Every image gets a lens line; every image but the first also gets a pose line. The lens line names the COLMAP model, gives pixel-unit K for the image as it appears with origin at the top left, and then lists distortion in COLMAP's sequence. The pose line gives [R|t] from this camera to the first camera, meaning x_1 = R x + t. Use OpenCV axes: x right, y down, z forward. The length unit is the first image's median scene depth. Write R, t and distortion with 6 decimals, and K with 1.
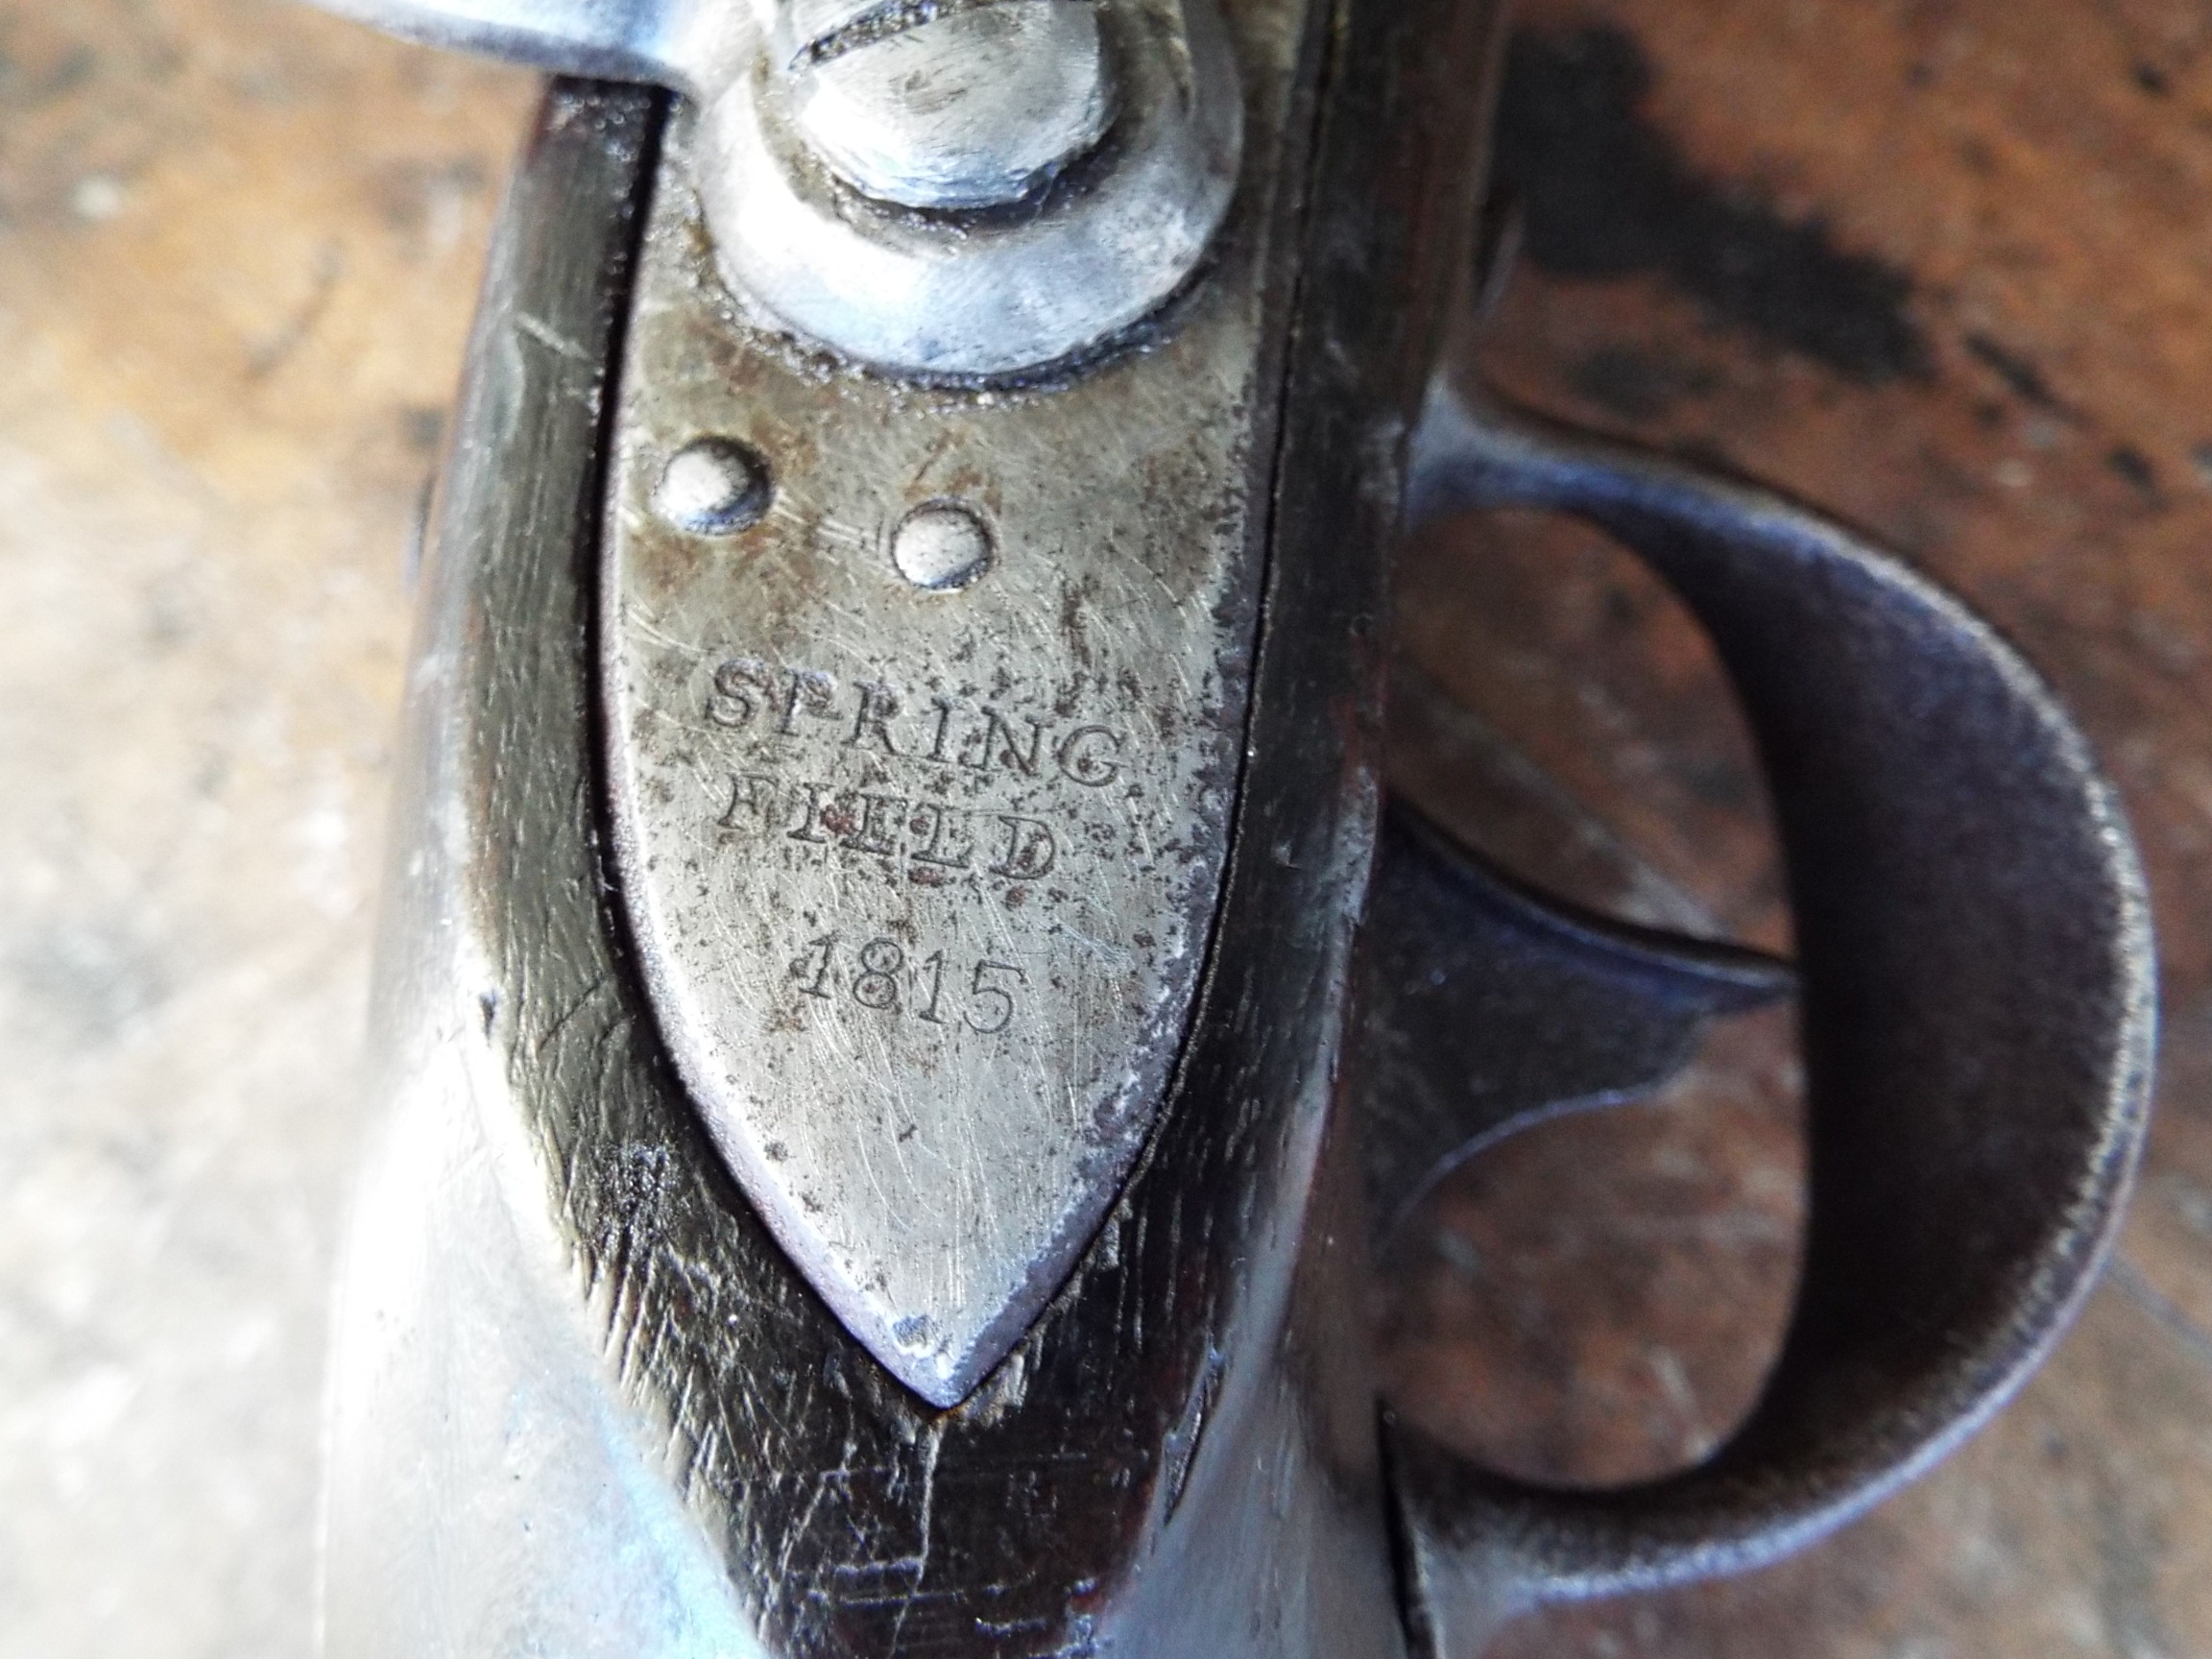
lens RADIAL K [[1603.3, 0, 1117.0], [0, 1603.3, 825.3], [0, 0, 1]] dist [-0.010802, 0.015050]
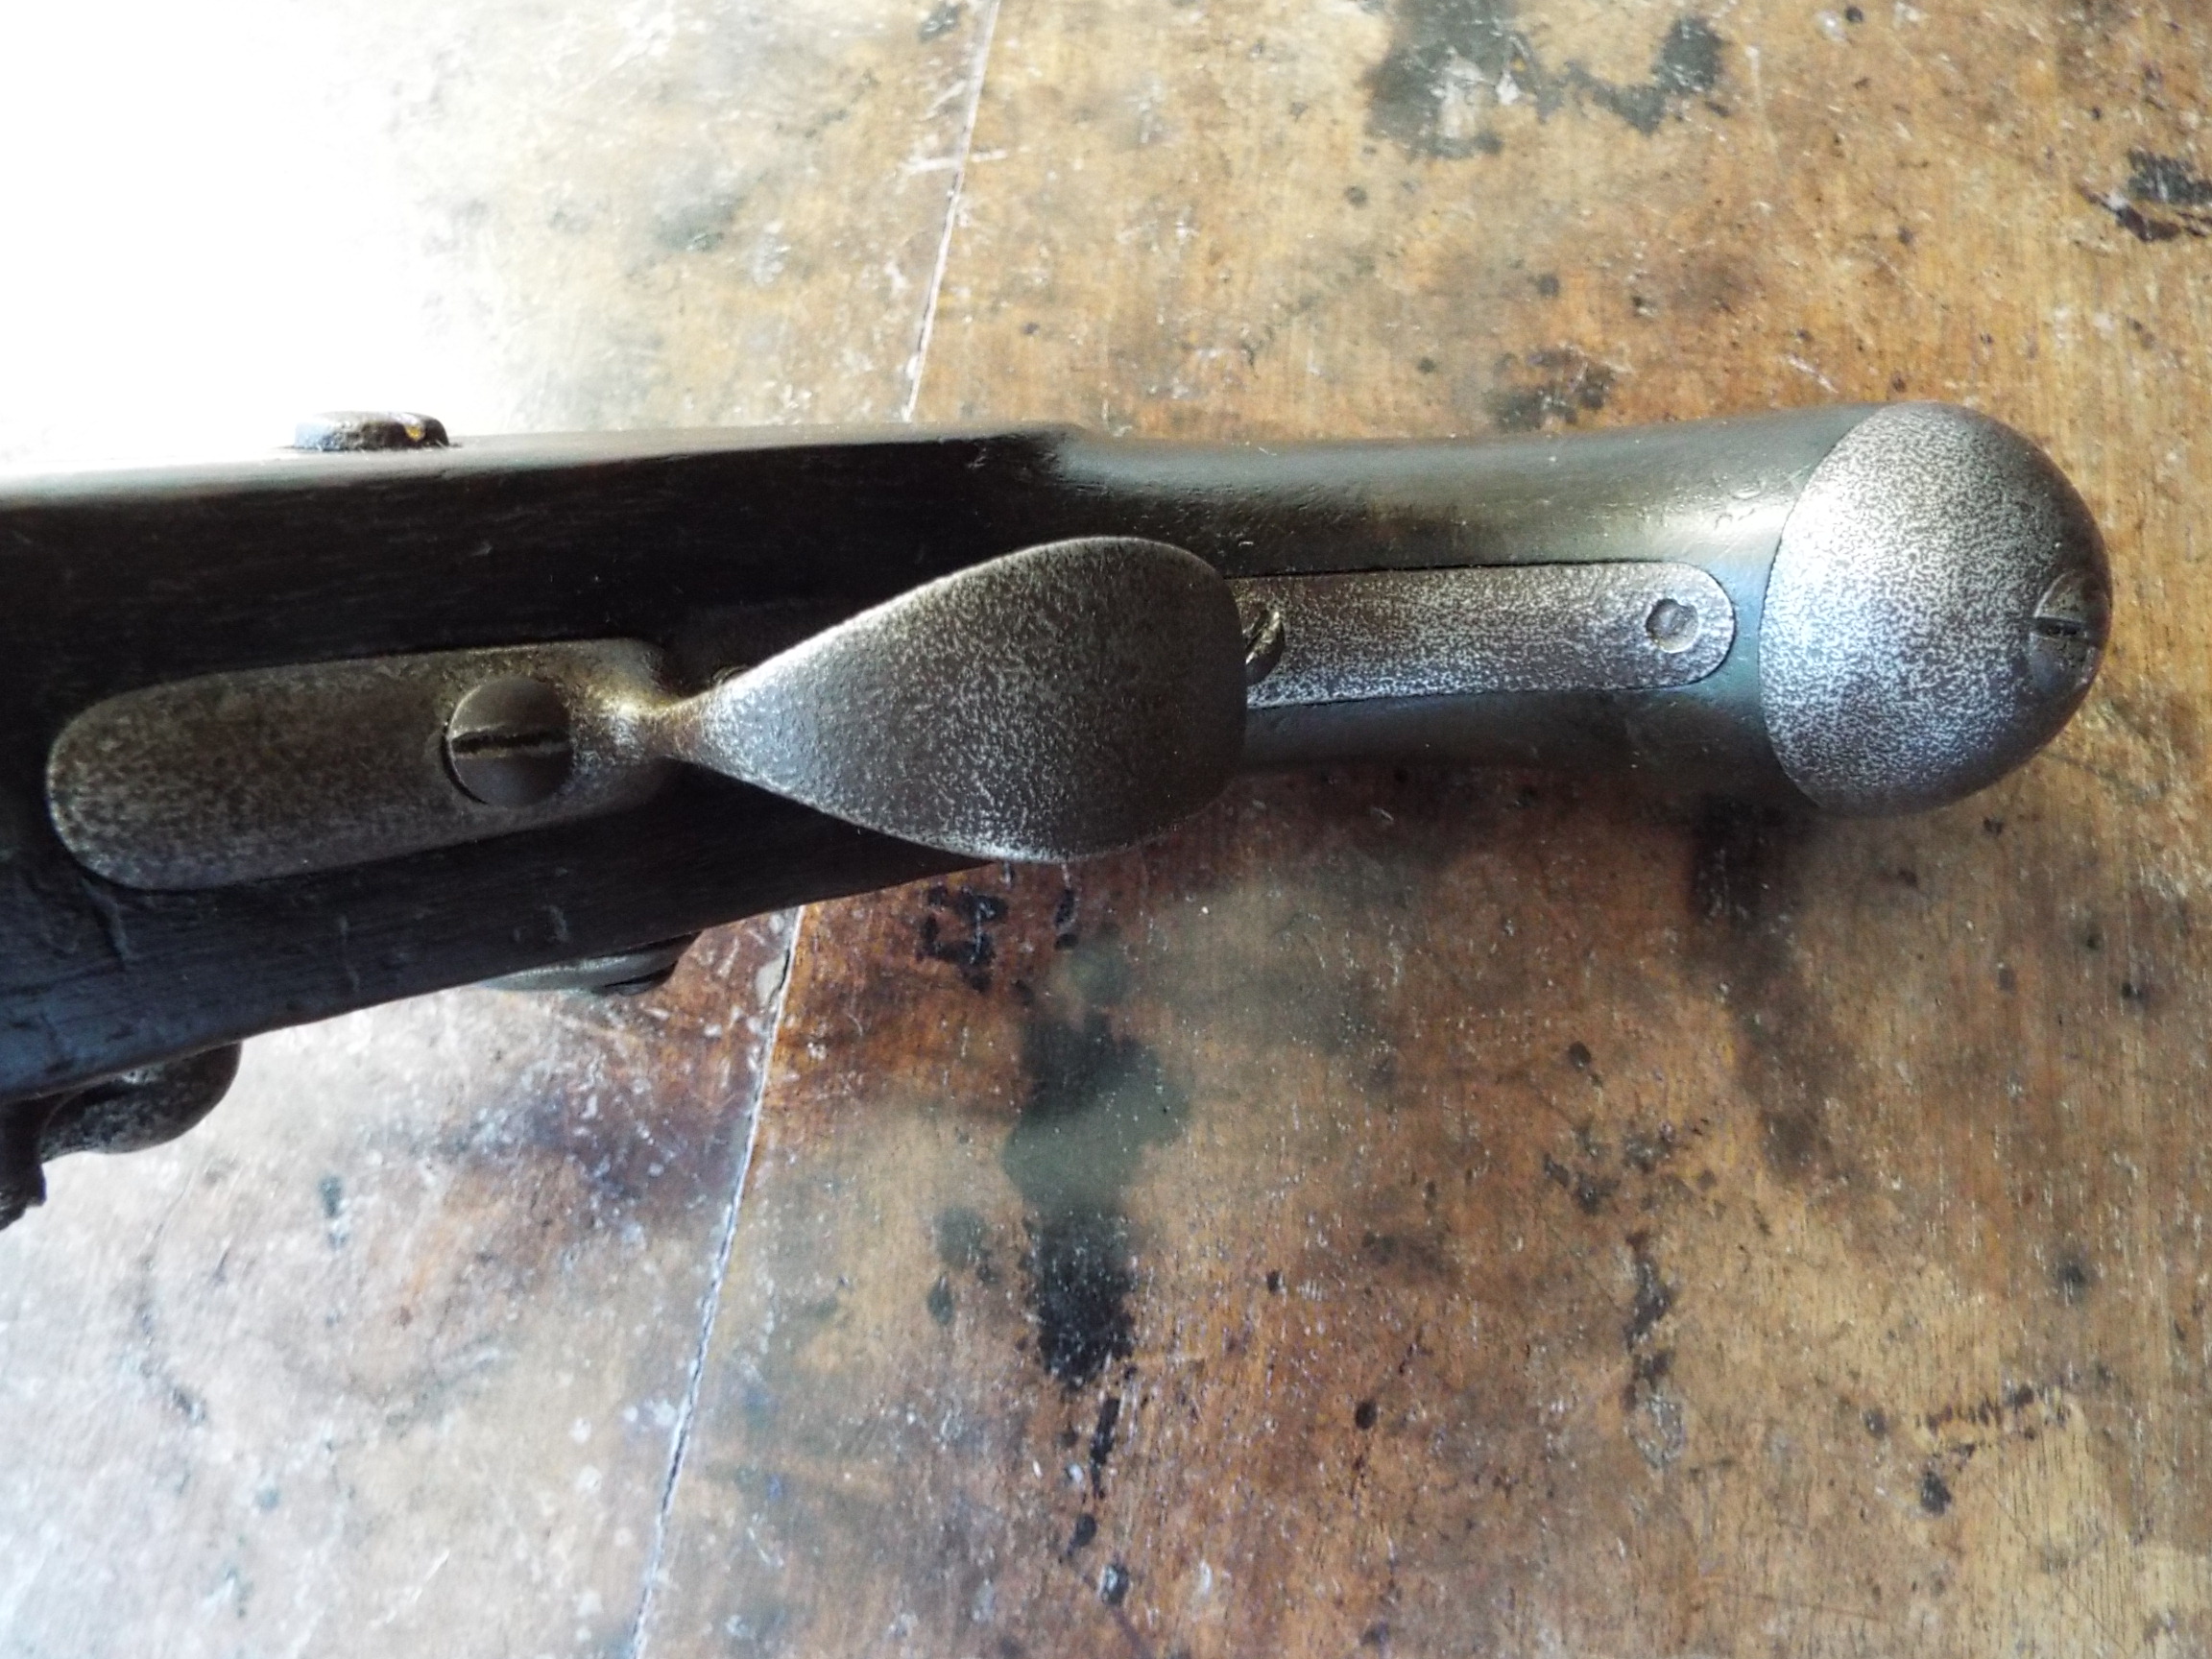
lens RADIAL K [[1603.3, 0, 1126.1], [0, 1603.3, 831.6], [0, 0, 1]] dist [-0.010802, 0.015050]
pose [[0.577404, 0.778864, -0.244900, 1.038580], [-0.784463, 0.612379, 0.098031, -1.749020], [0.226325, 0.135512, 0.964580, -1.333035]]
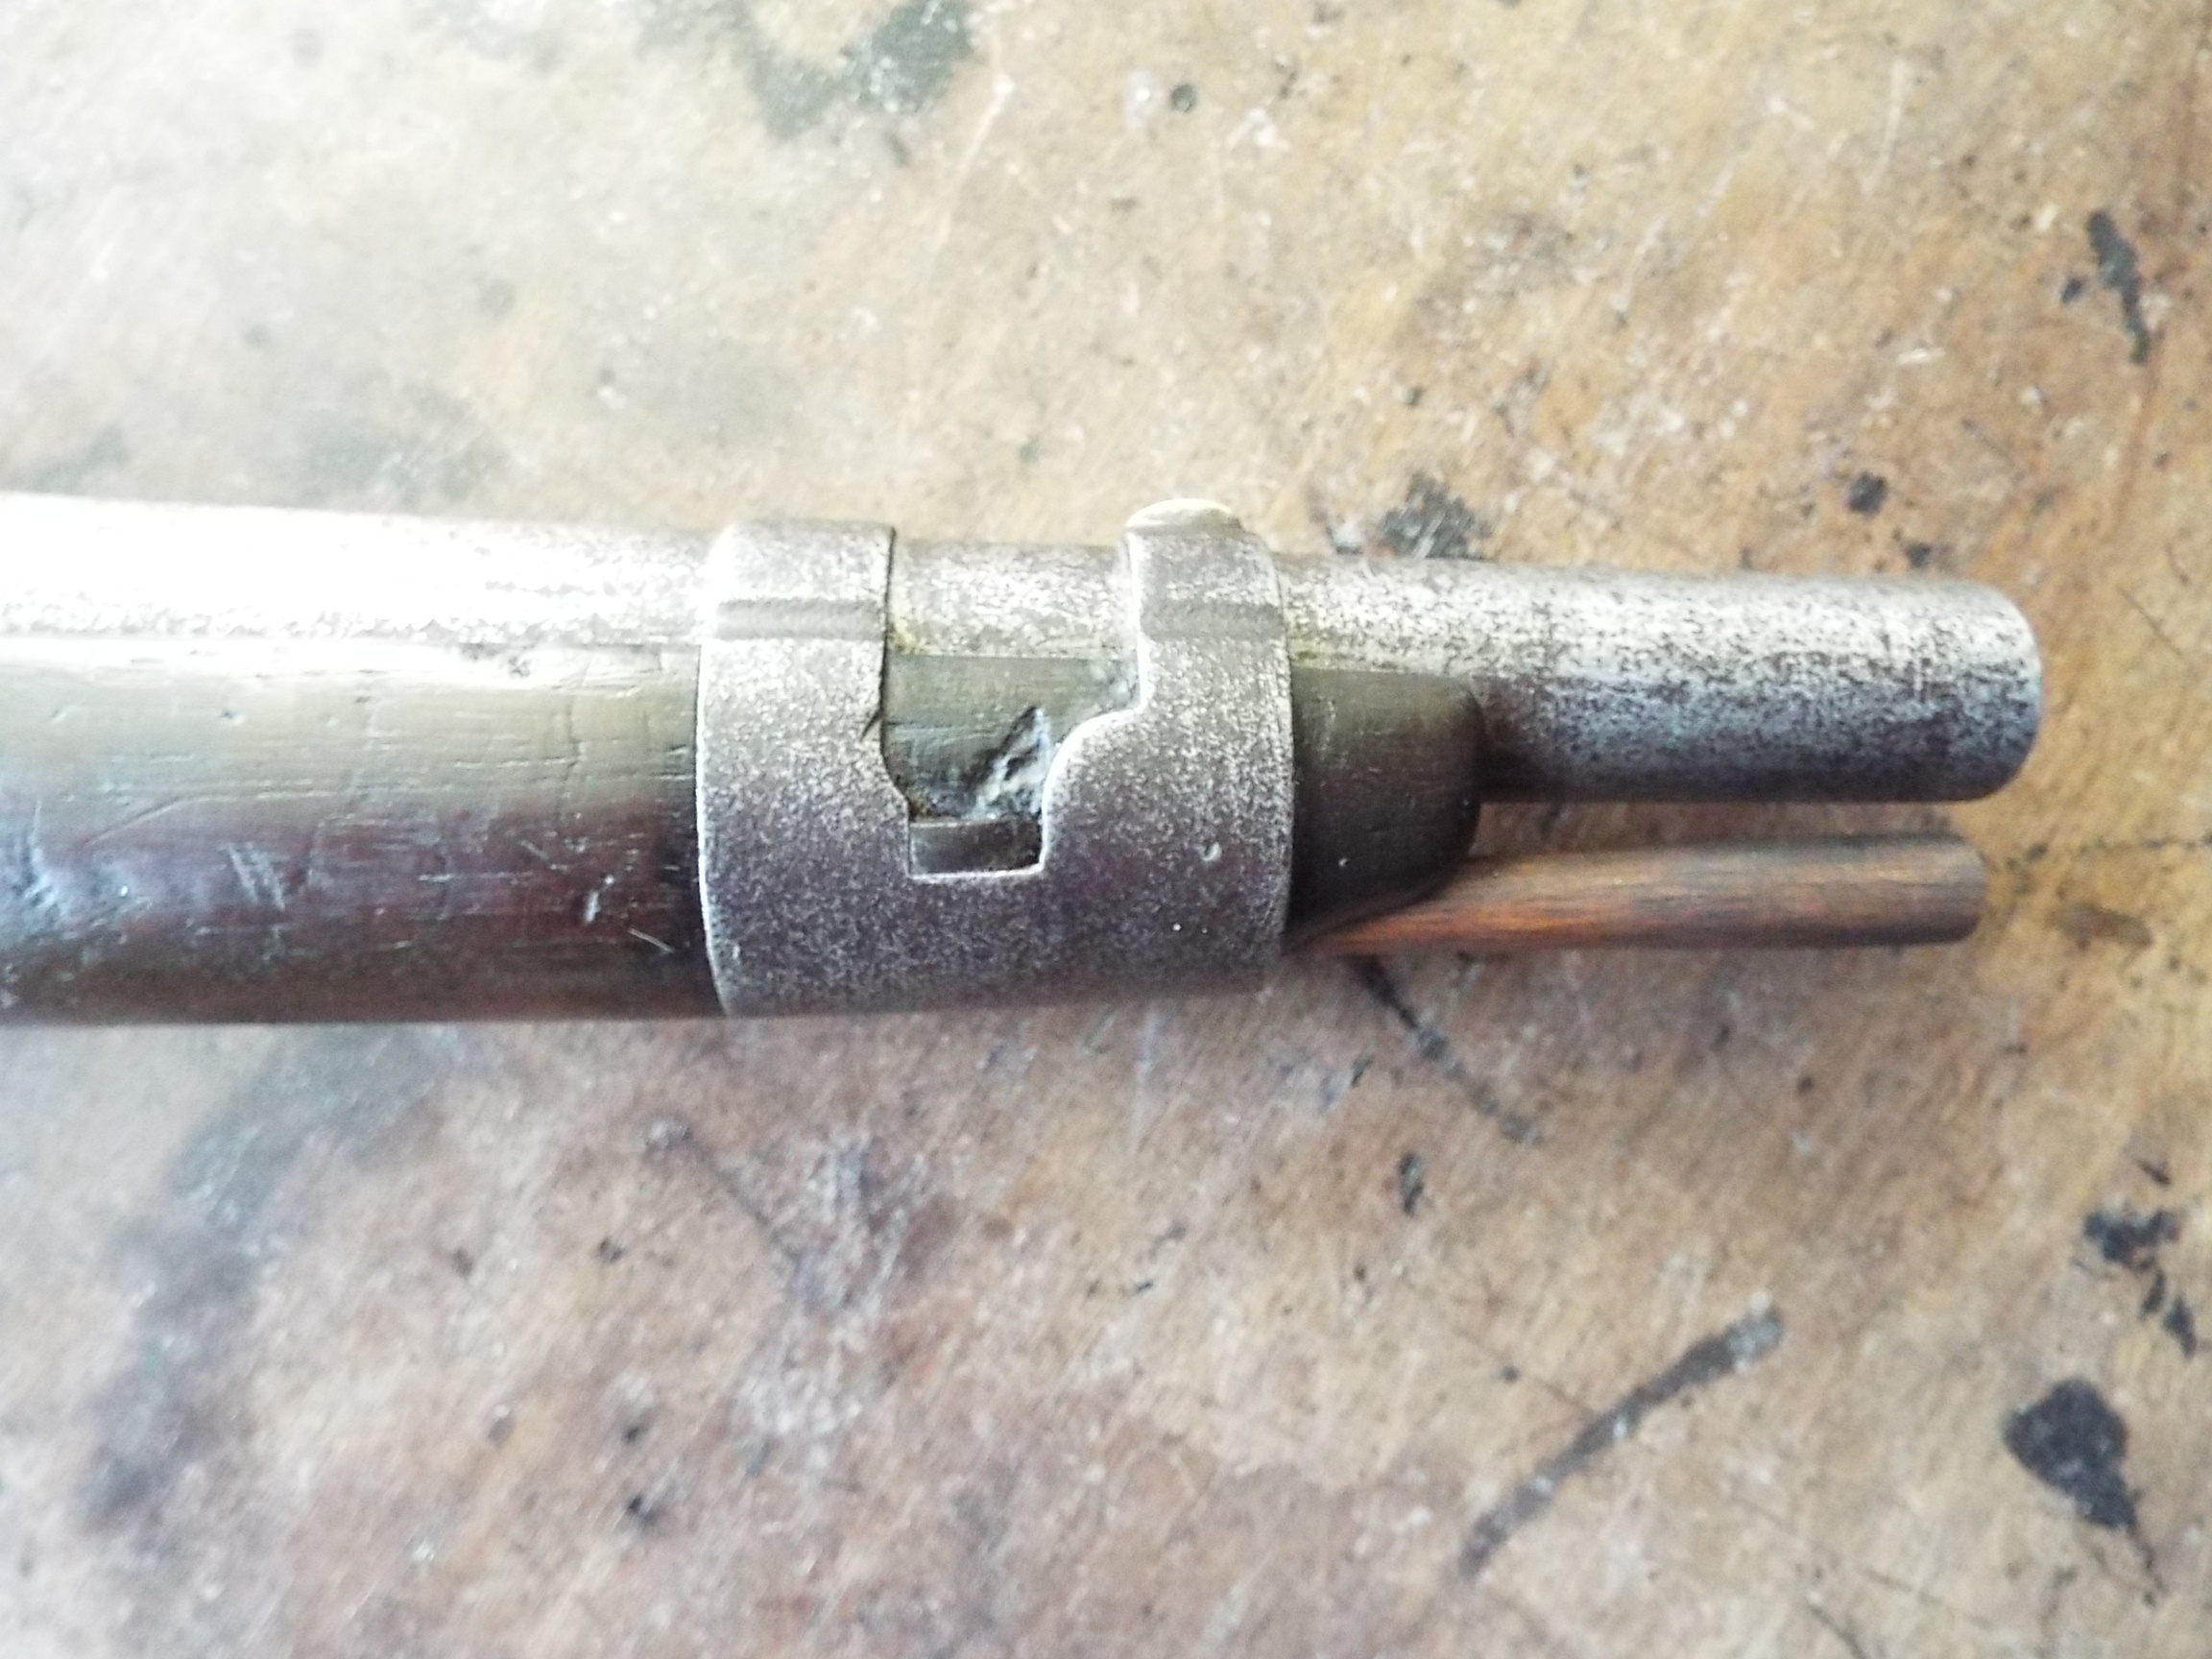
lens RADIAL K [[1603.3, 0, 1125.3], [0, 1603.3, 829.8], [0, 0, 1]] dist [-0.010802, 0.015050]
pose [[0.165811, 0.985935, -0.020953, 0.735266], [-0.959137, 0.166171, 0.229004, -4.802424], [0.229265, -0.017875, 0.973200, 0.217095]]
